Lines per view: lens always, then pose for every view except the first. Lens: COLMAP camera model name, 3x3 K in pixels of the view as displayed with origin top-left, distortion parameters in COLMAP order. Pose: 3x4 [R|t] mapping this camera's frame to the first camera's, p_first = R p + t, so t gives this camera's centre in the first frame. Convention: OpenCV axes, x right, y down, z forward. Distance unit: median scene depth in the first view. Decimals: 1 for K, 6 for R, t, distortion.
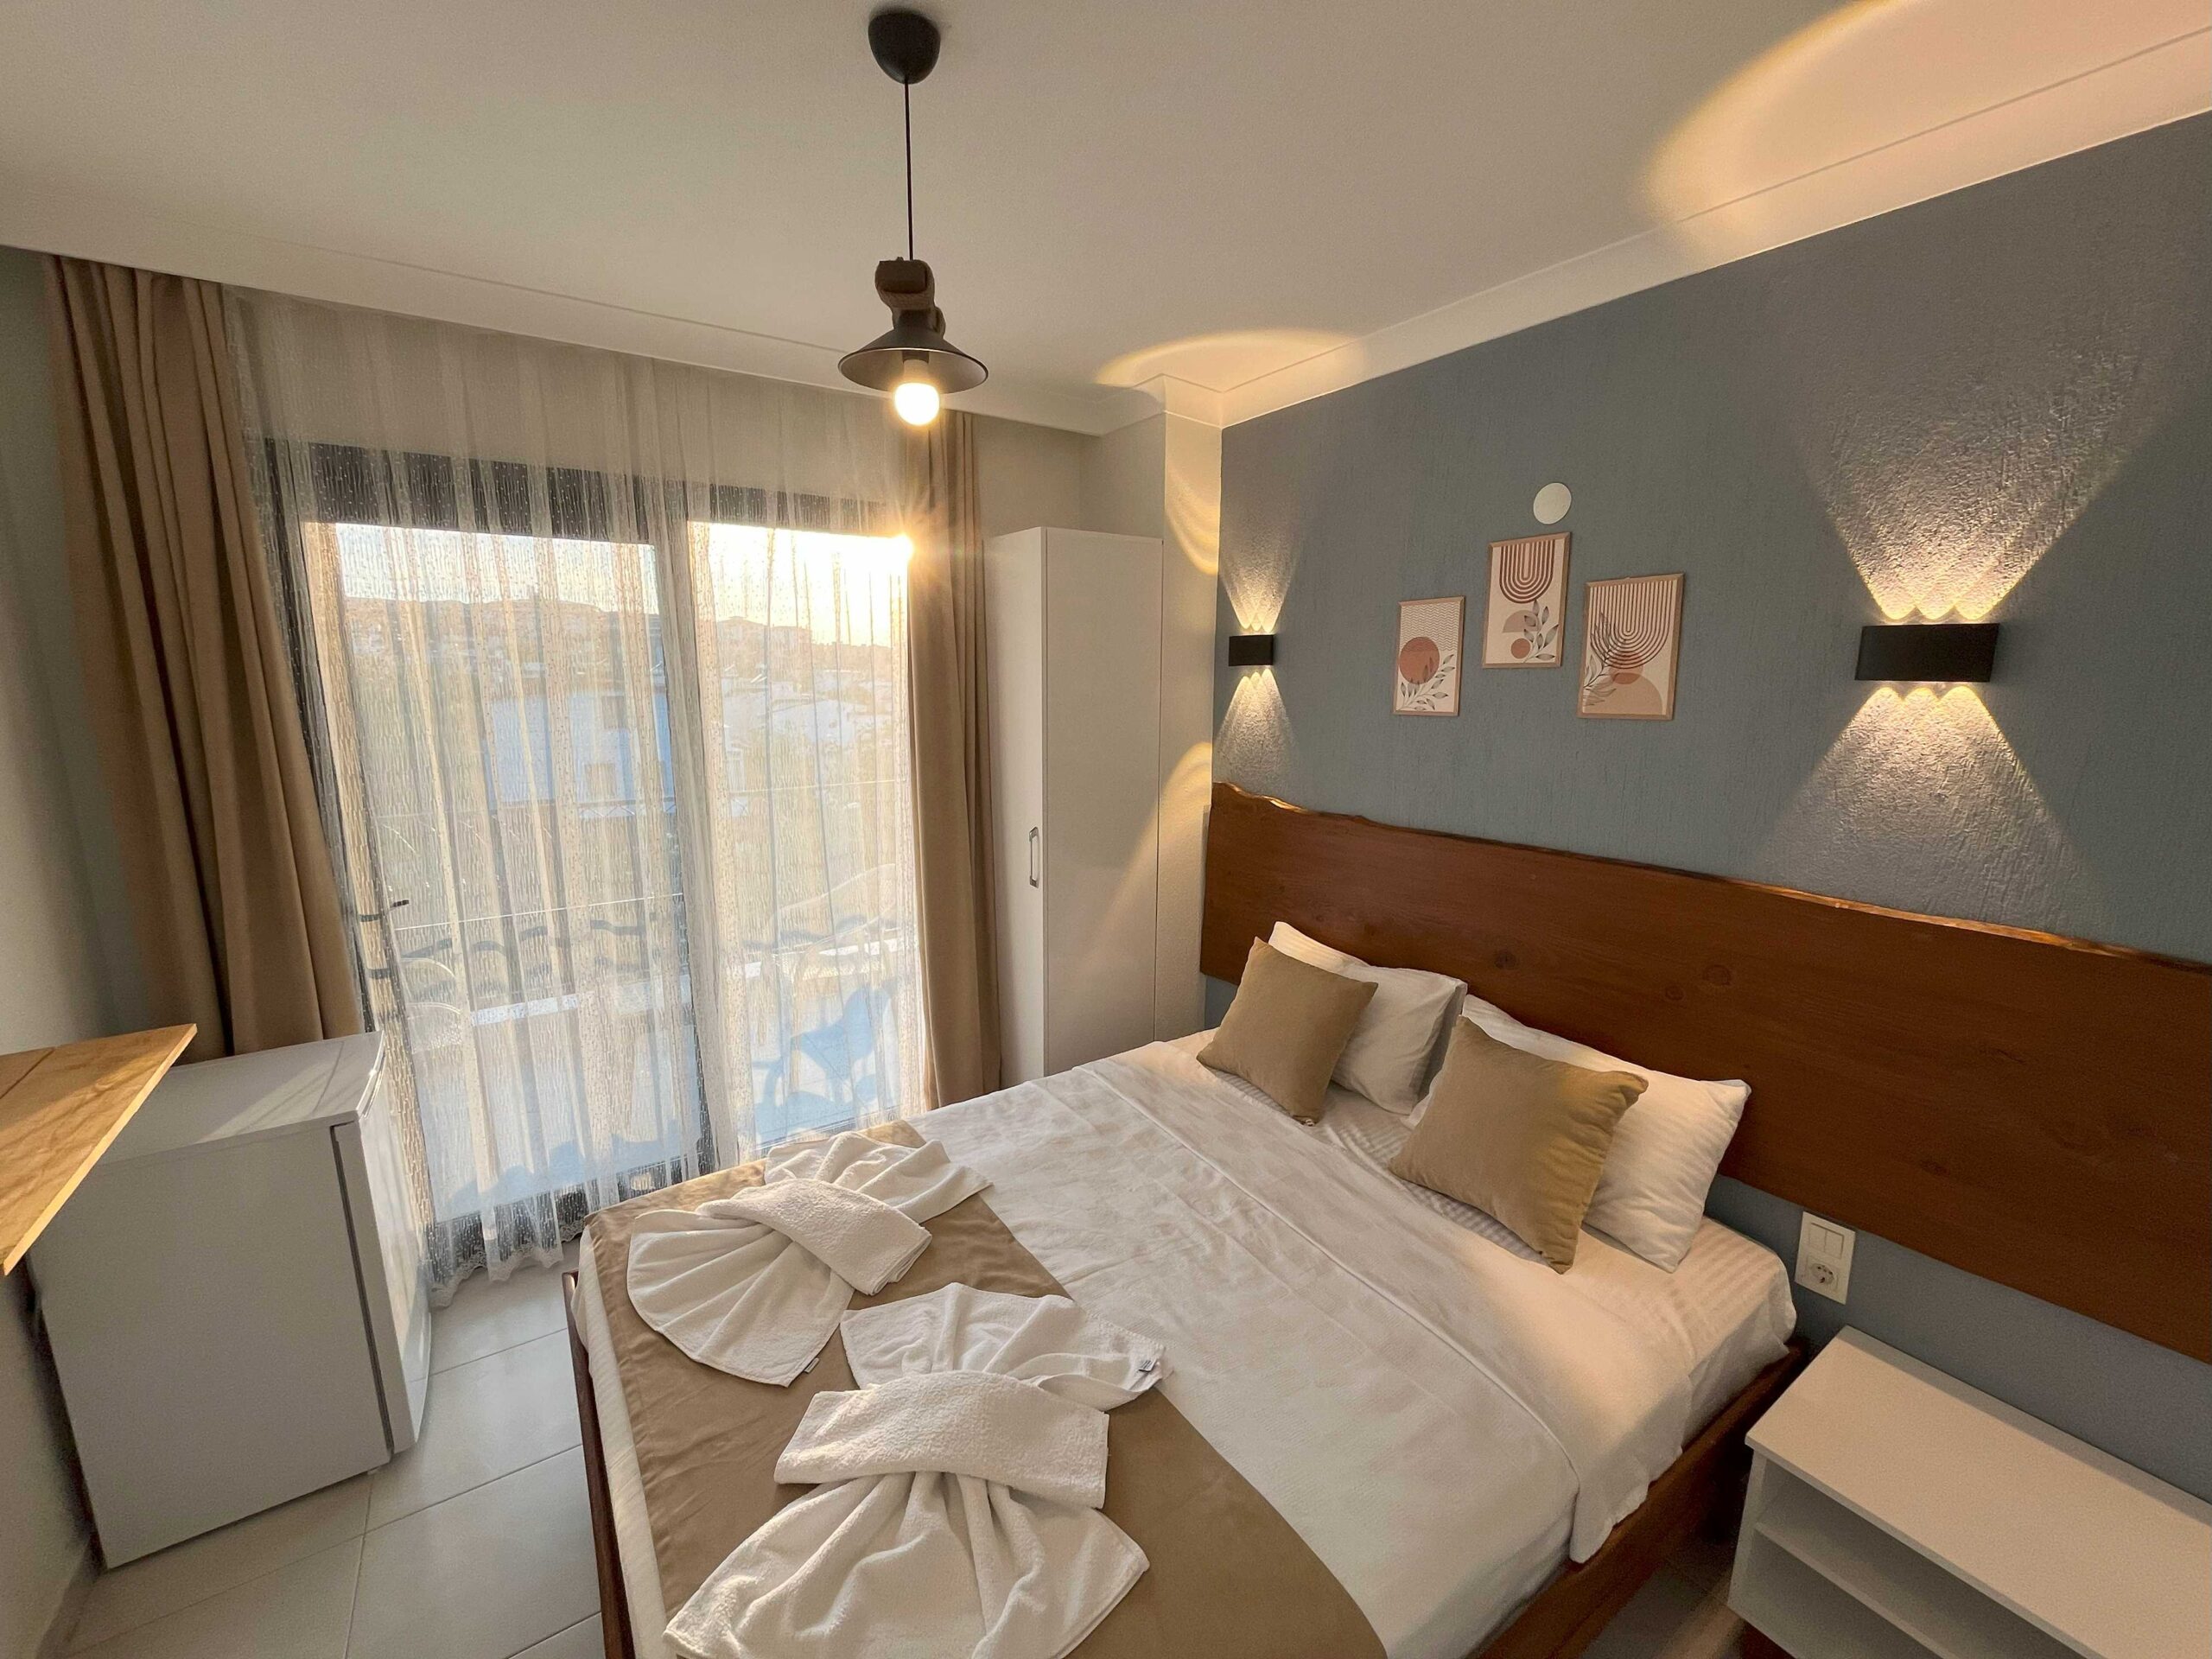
lens RADIAL K [[897.3, 0, 1110.9], [0, 897.3, 827.7], [0, 0, 1]] dist [-0.002696, -0.000389]
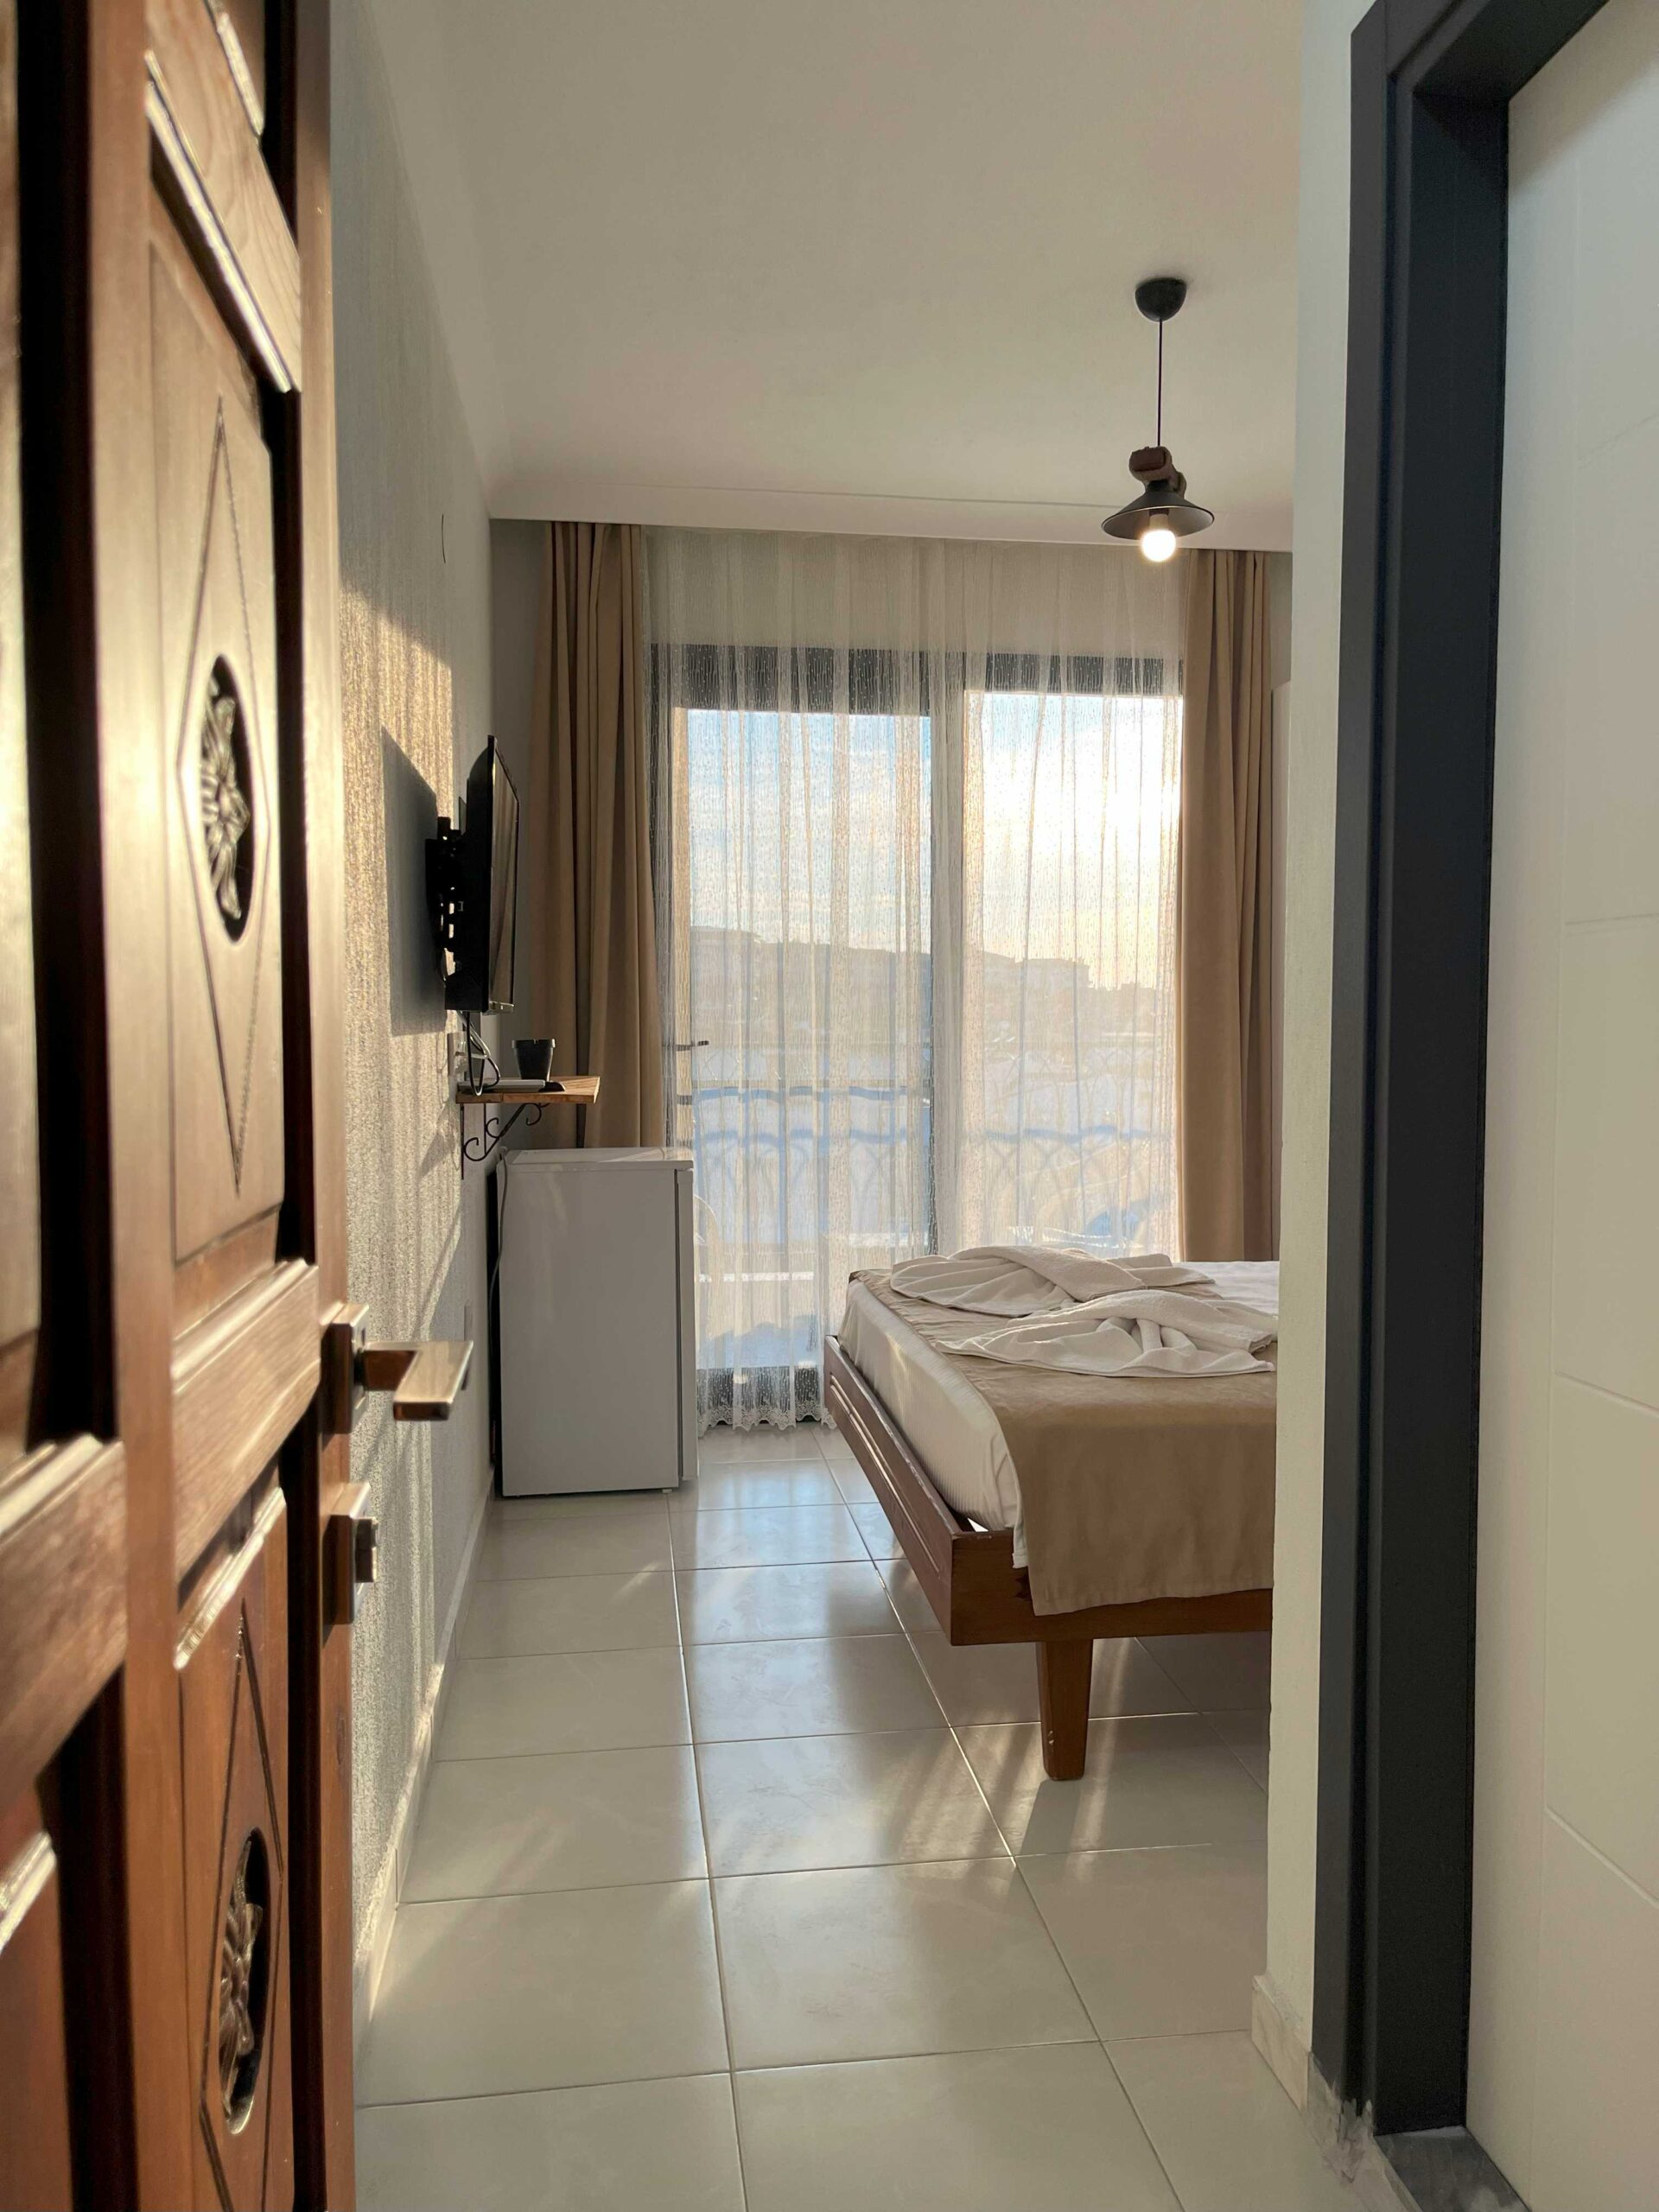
lens RADIAL K [[1696.7, 0, 850.7], [0, 1696.7, 1095.1], [0, 0, 1]] dist [0.096980, -0.123546]
pose [[0.898442, 0.014106, -0.438867, 0.257811], [-0.073970, 0.990062, -0.119609, 0.344035], [0.432818, 0.139924, 0.890556, -0.691284]]
